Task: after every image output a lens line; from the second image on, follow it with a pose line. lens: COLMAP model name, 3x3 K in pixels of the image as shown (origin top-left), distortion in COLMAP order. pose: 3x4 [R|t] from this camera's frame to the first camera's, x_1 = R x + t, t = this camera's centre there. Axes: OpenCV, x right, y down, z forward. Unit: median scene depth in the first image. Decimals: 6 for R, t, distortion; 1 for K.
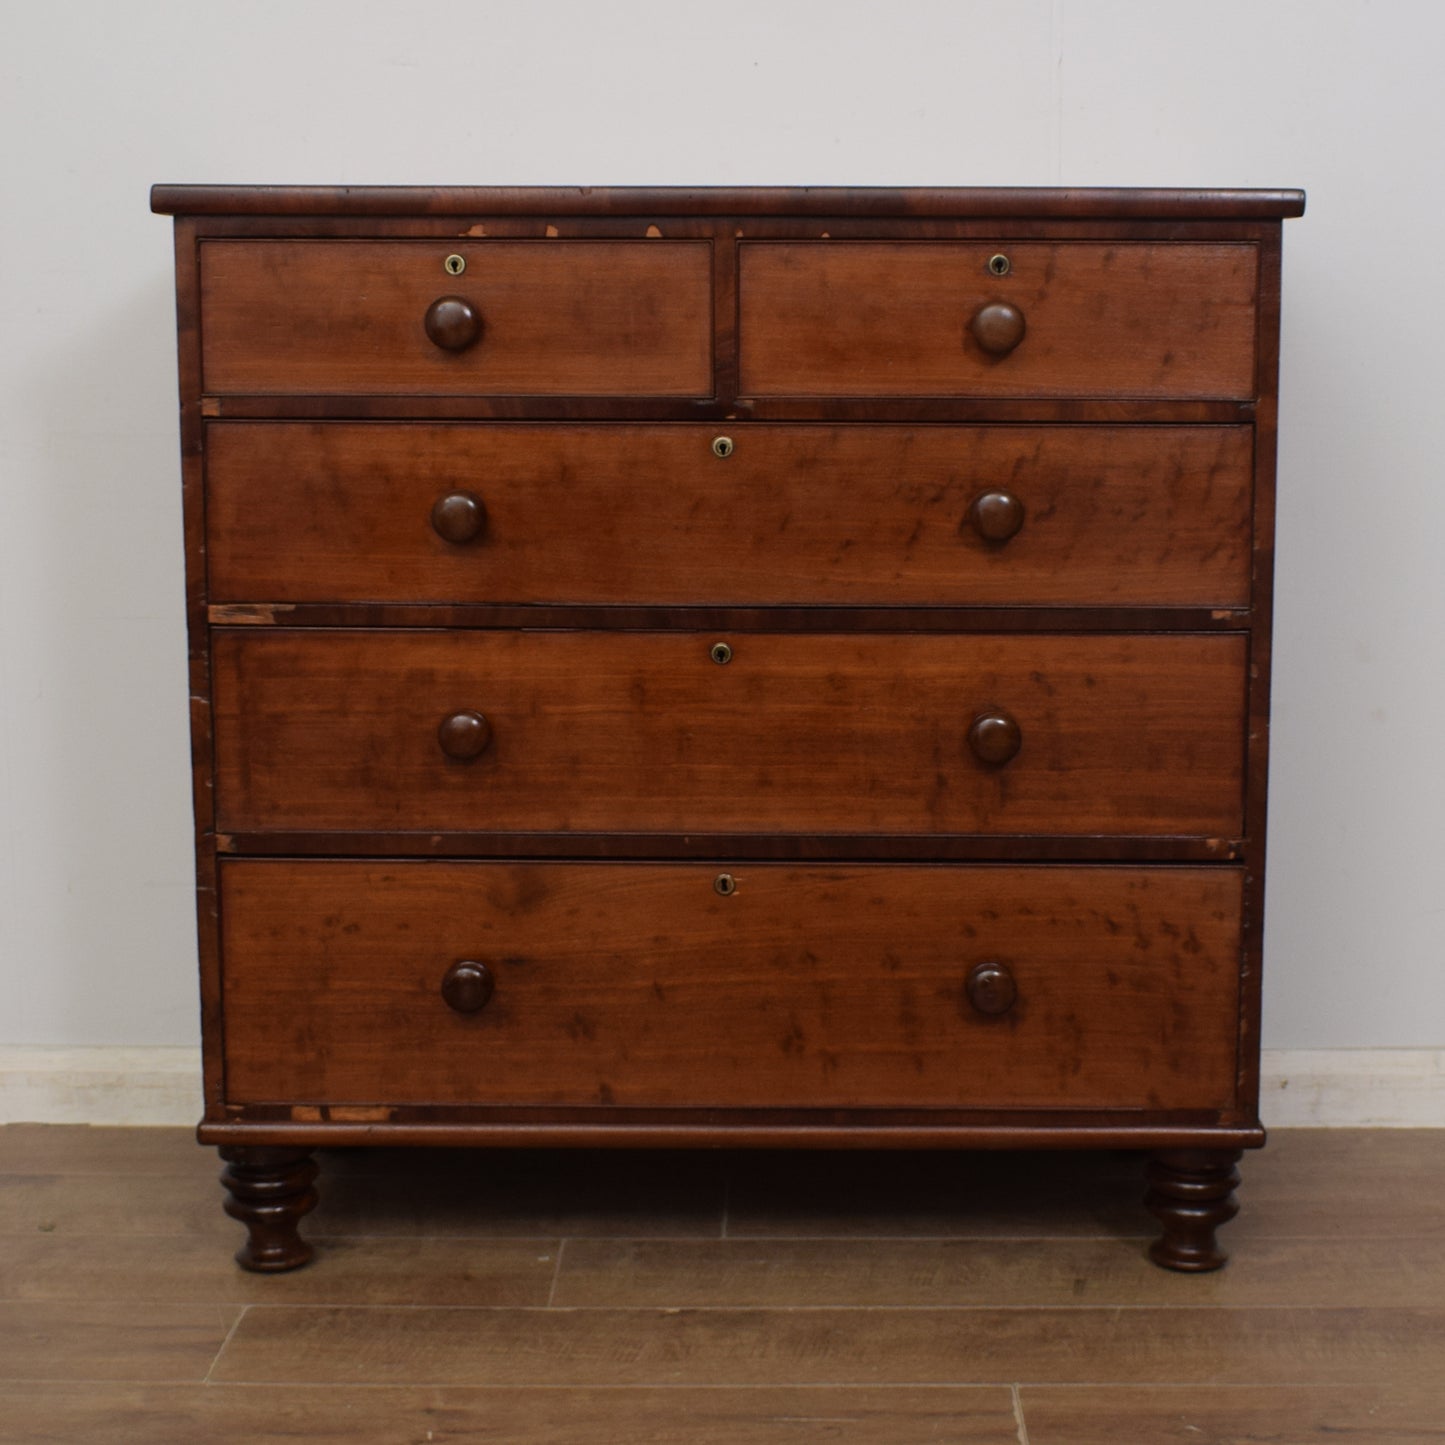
lens RADIAL K [[2706.8, 0, 837.7], [0, 2706.8, 732.9], [0, 0, 1]] dist [-0.098107, 0.000000]
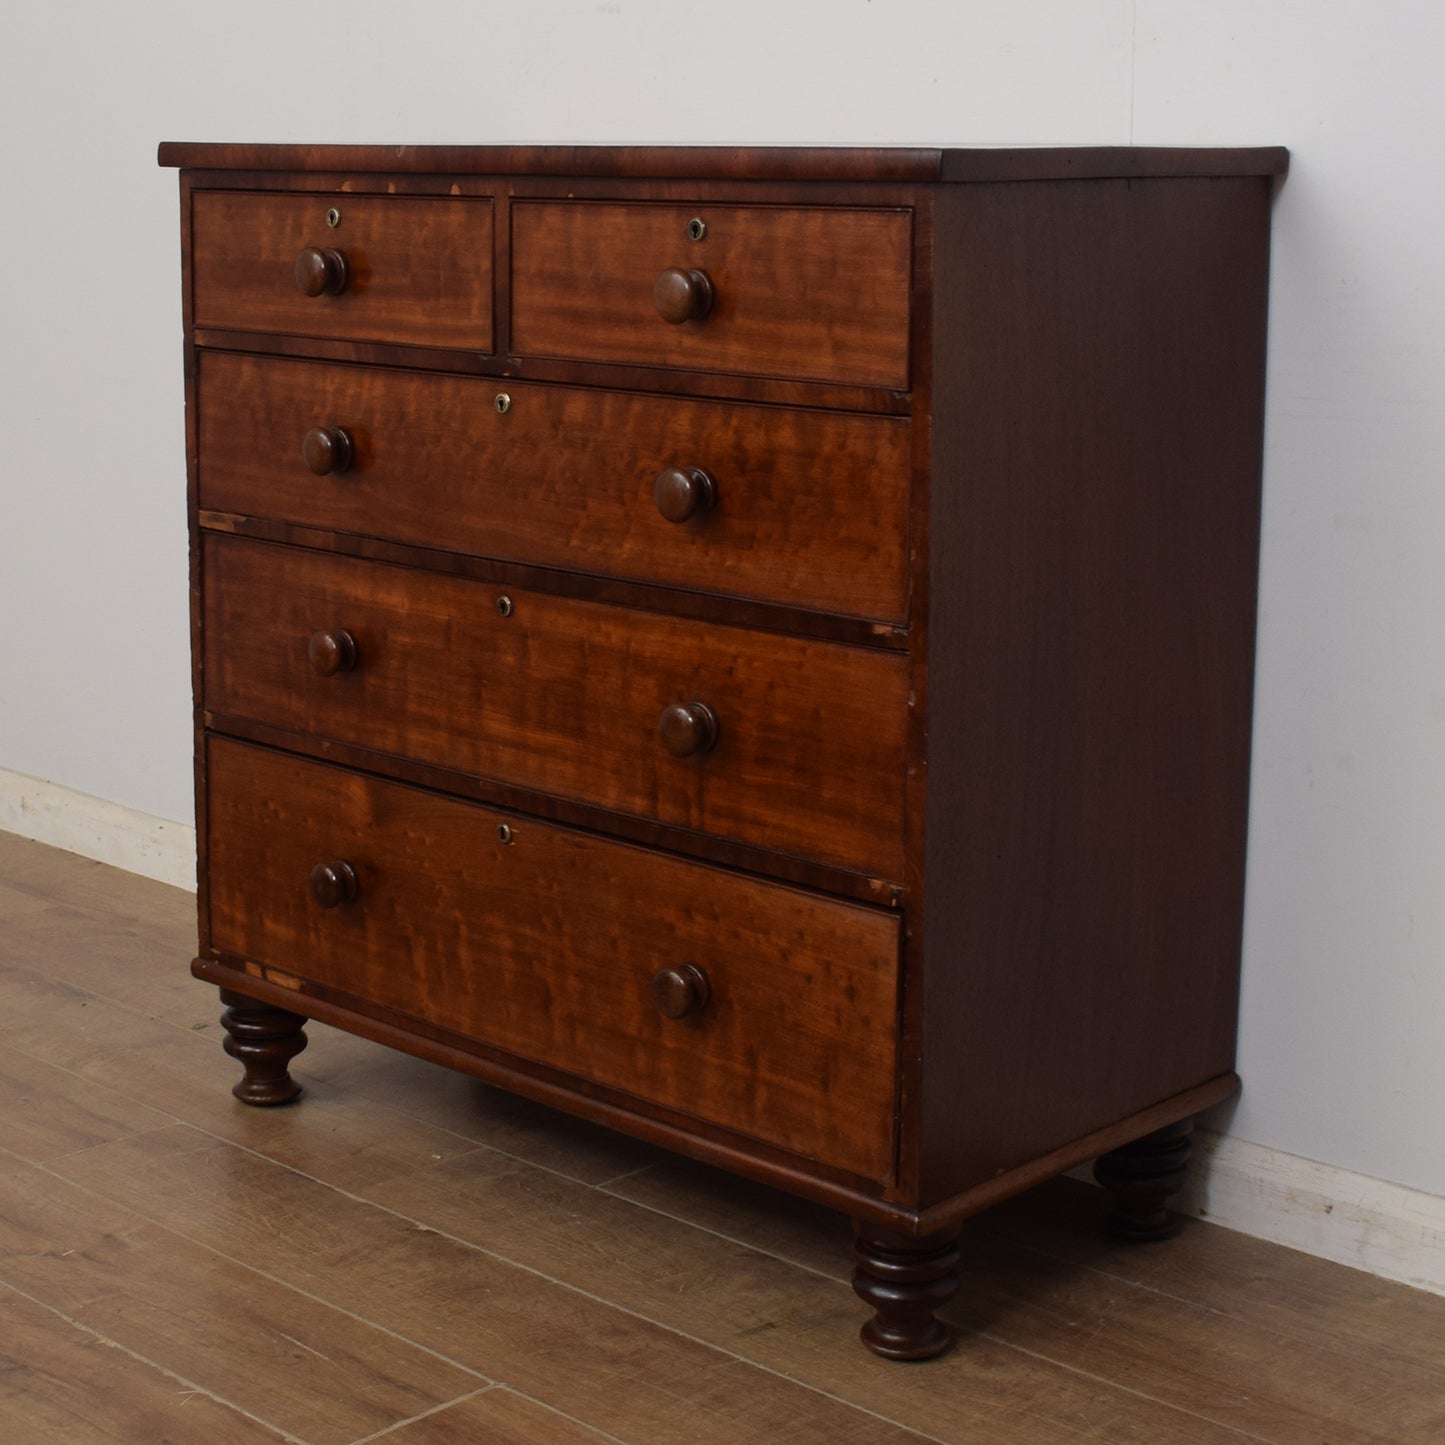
lens RADIAL K [[2706.8, 0, 713.5], [0, 2706.8, 684.0], [0, 0, 1]] dist [-0.098107, 0.000000]
pose [[0.714274, 0.138799, -0.685964, 0.717171], [-0.121451, 0.989848, 0.073824, -0.085541], [0.689247, 0.030581, 0.723880, 0.324314]]
